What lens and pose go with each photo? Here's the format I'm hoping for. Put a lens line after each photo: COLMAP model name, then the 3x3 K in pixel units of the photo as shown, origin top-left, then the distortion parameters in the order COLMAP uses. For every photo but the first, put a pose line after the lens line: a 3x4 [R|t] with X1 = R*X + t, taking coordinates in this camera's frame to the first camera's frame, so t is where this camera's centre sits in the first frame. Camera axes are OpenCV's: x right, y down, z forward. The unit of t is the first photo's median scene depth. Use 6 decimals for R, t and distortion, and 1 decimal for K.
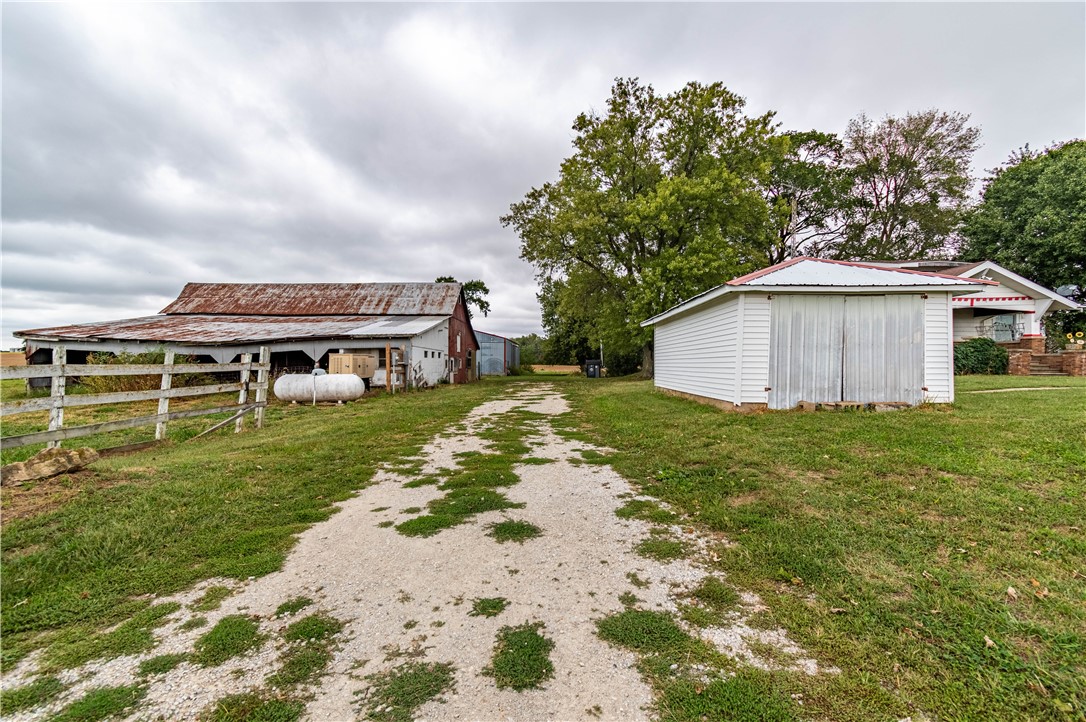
lens RADIAL K [[478.7, 0, 542.9], [0, 478.7, 361.8], [0, 0, 1]] dist [-0.002512, -0.000419]
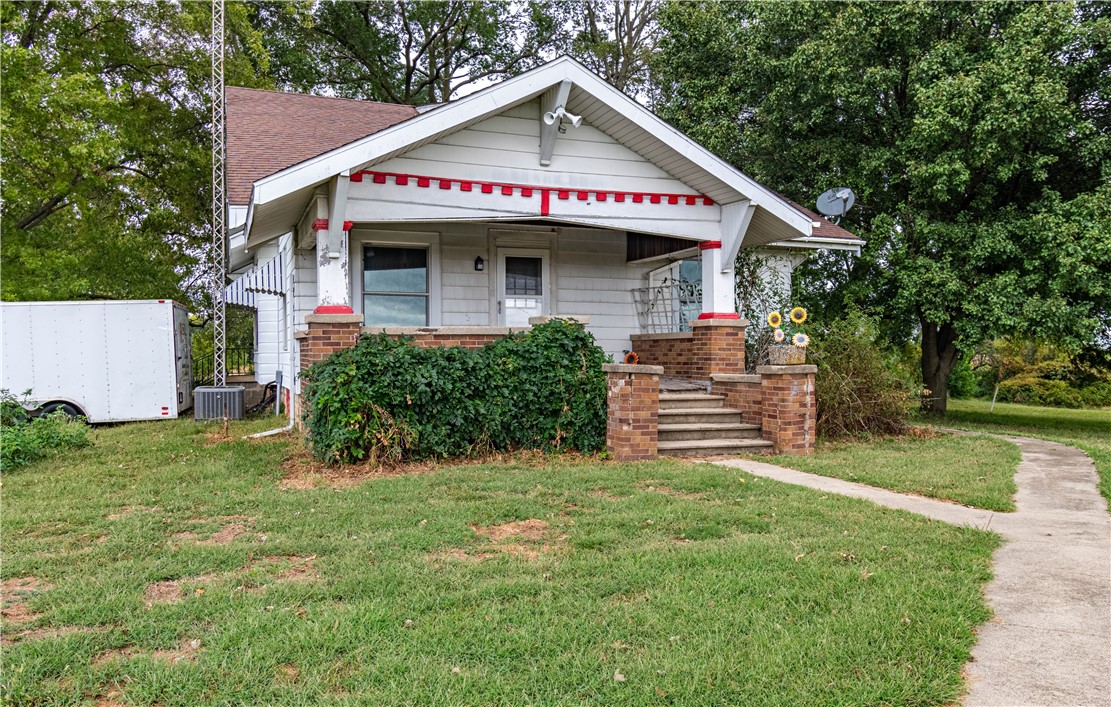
lens RADIAL K [[876.3, 0, 555.2], [0, 876.3, 354.9], [0, 0, 1]] dist [0.004677, 0.001426]
pose [[0.916924, -0.002862, 0.399052, 0.687899], [0.003647, 0.999993, -0.001209, -0.028617], [-0.399046, 0.002564, 0.916927, 0.496686]]
